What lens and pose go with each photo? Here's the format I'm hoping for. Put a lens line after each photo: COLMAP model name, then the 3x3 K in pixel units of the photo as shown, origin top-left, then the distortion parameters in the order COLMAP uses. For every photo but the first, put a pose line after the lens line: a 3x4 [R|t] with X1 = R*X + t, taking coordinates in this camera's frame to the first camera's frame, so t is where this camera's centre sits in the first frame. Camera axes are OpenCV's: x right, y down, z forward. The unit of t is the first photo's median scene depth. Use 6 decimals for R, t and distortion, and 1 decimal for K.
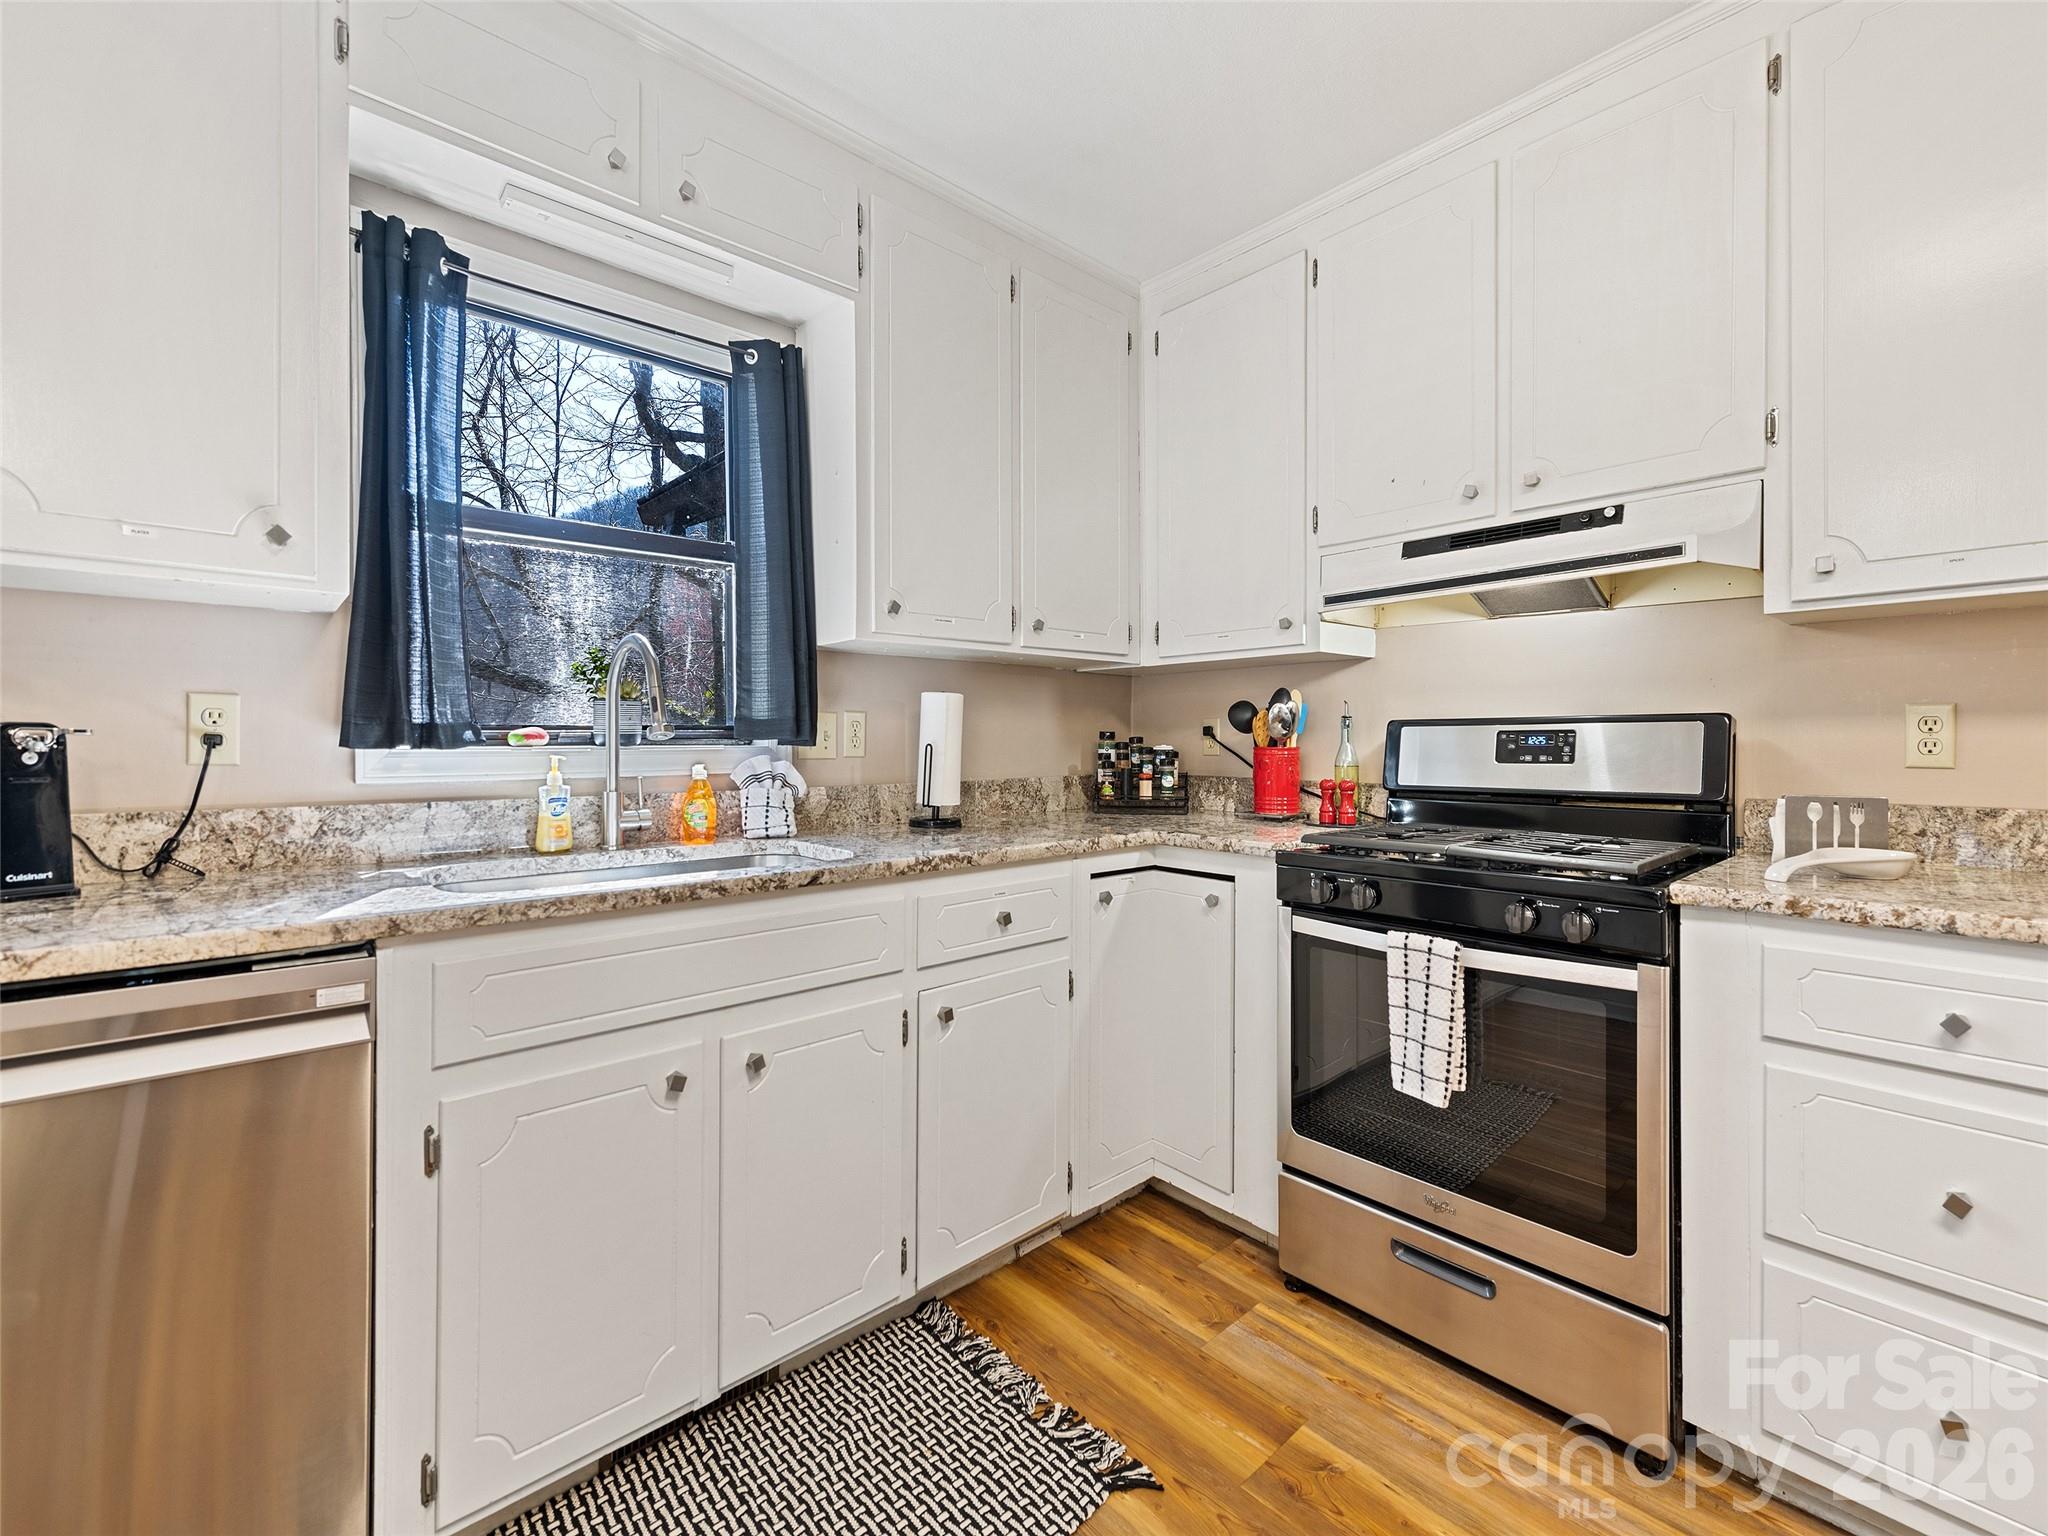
lens RADIAL K [[851.9, 0, 985.1], [0, 851.9, 746.2], [0, 0, 1]] dist [0.012931, -0.004833]
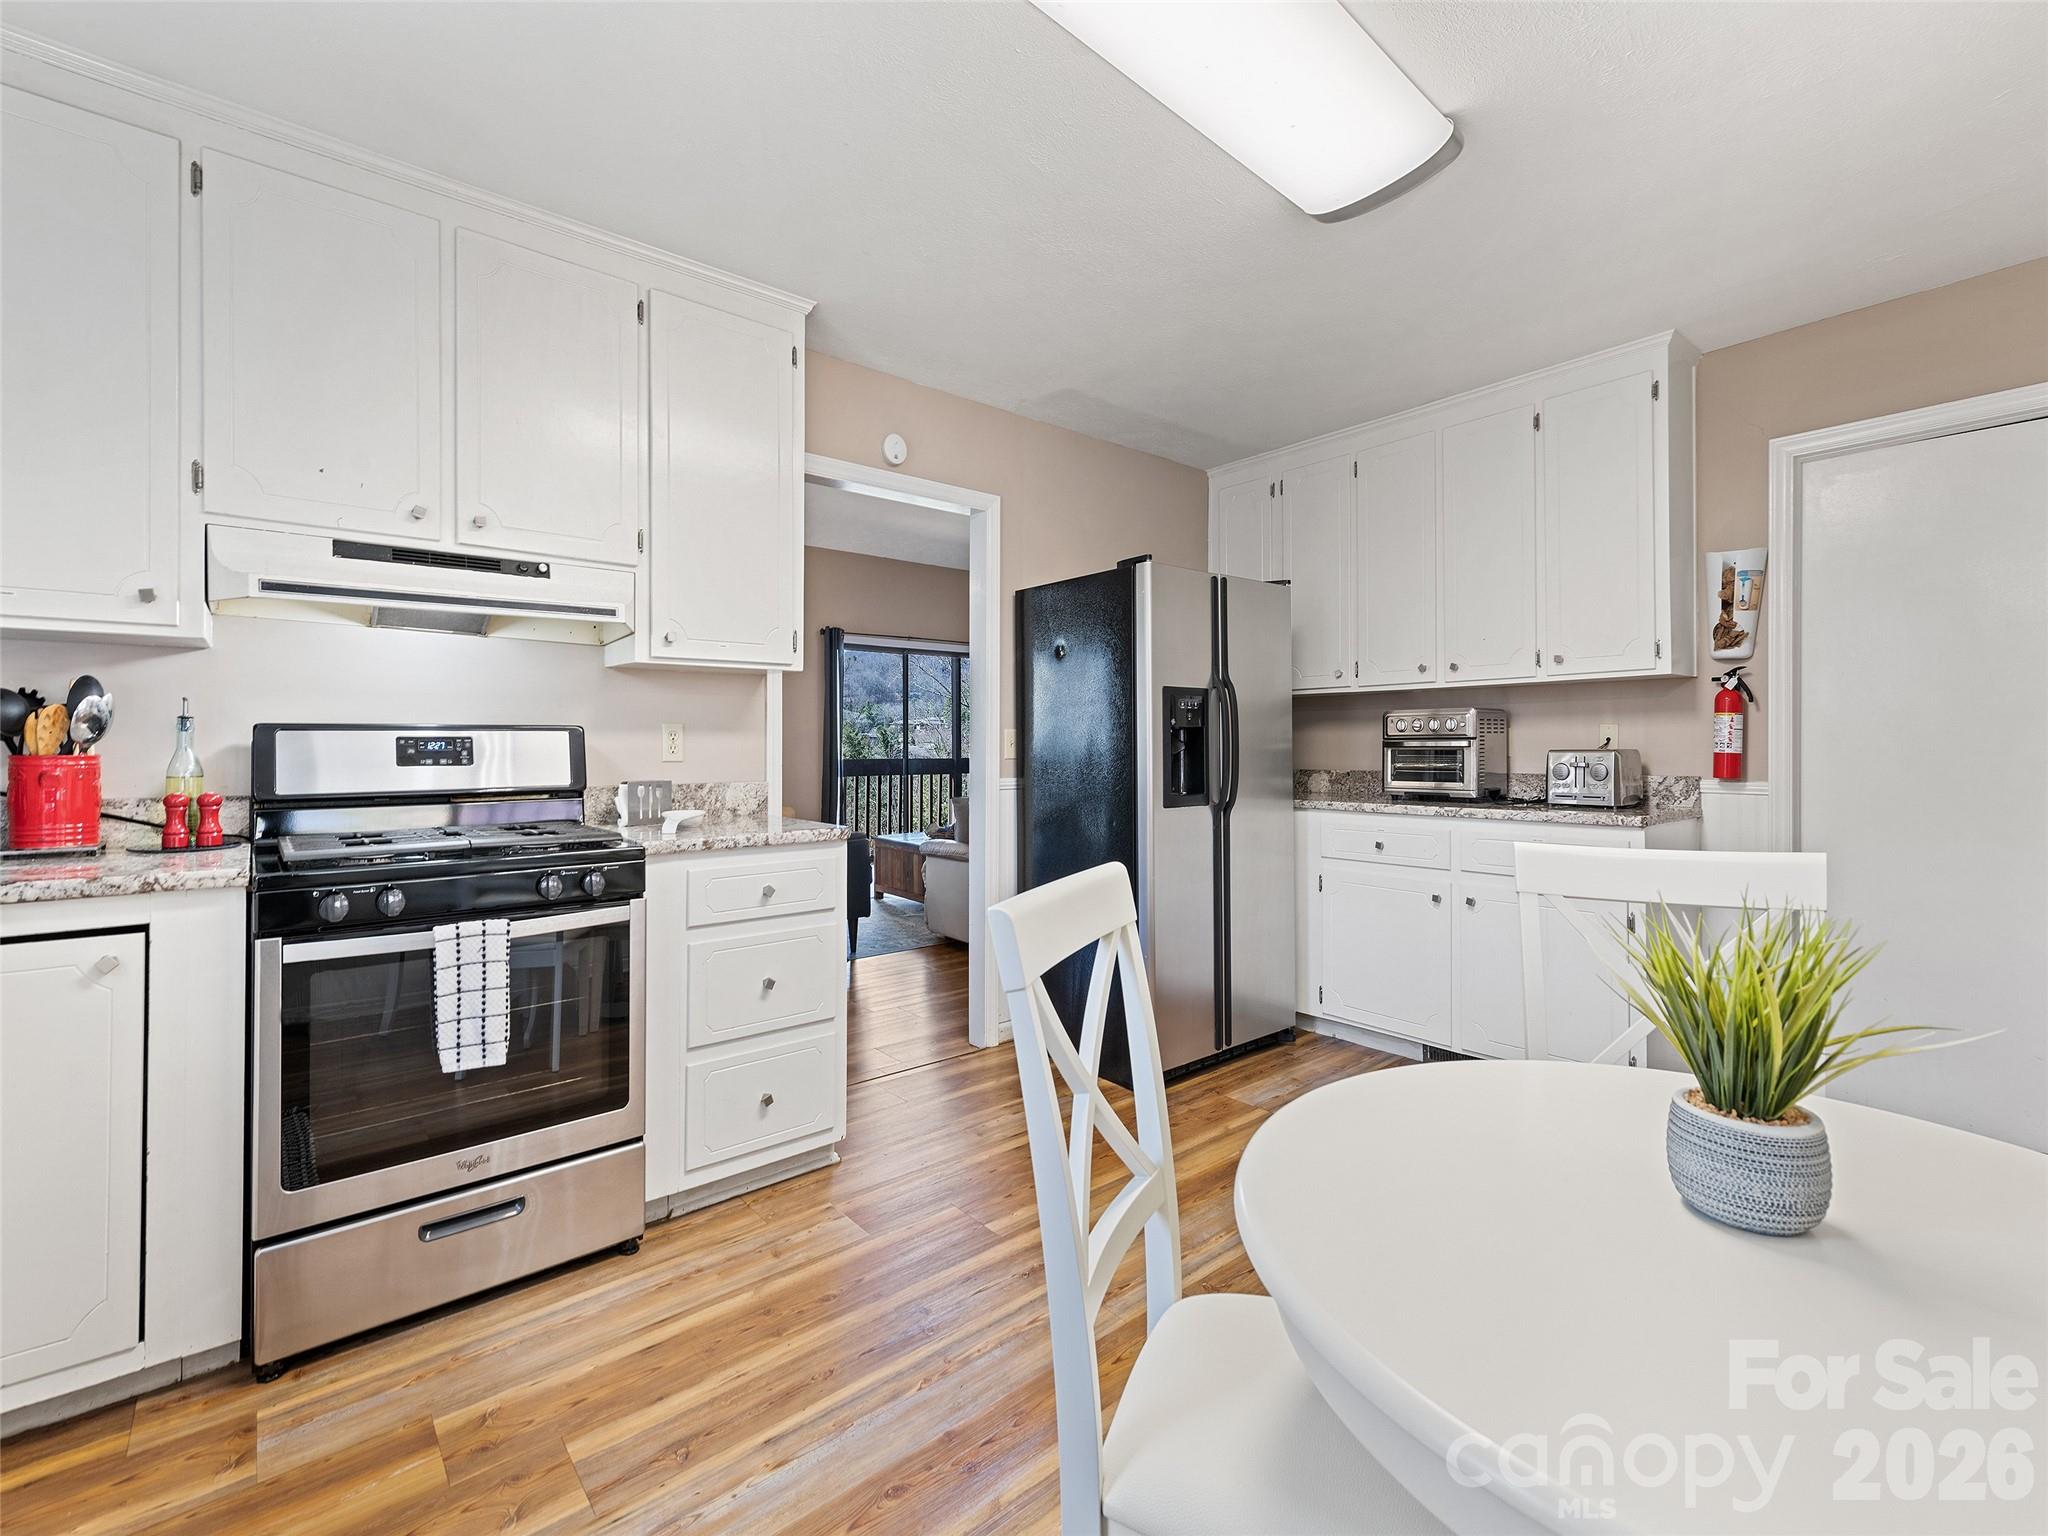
lens RADIAL K [[897.6, 0, 1022.9], [0, 897.6, 751.0], [0, 0, 1]] dist [-0.011411, -0.000110]
pose [[0.030403, -0.005553, 0.999522, -0.549326], [0.008210, 0.999952, 0.005306, 0.000131], [-0.999504, 0.008045, 0.030447, 0.224091]]
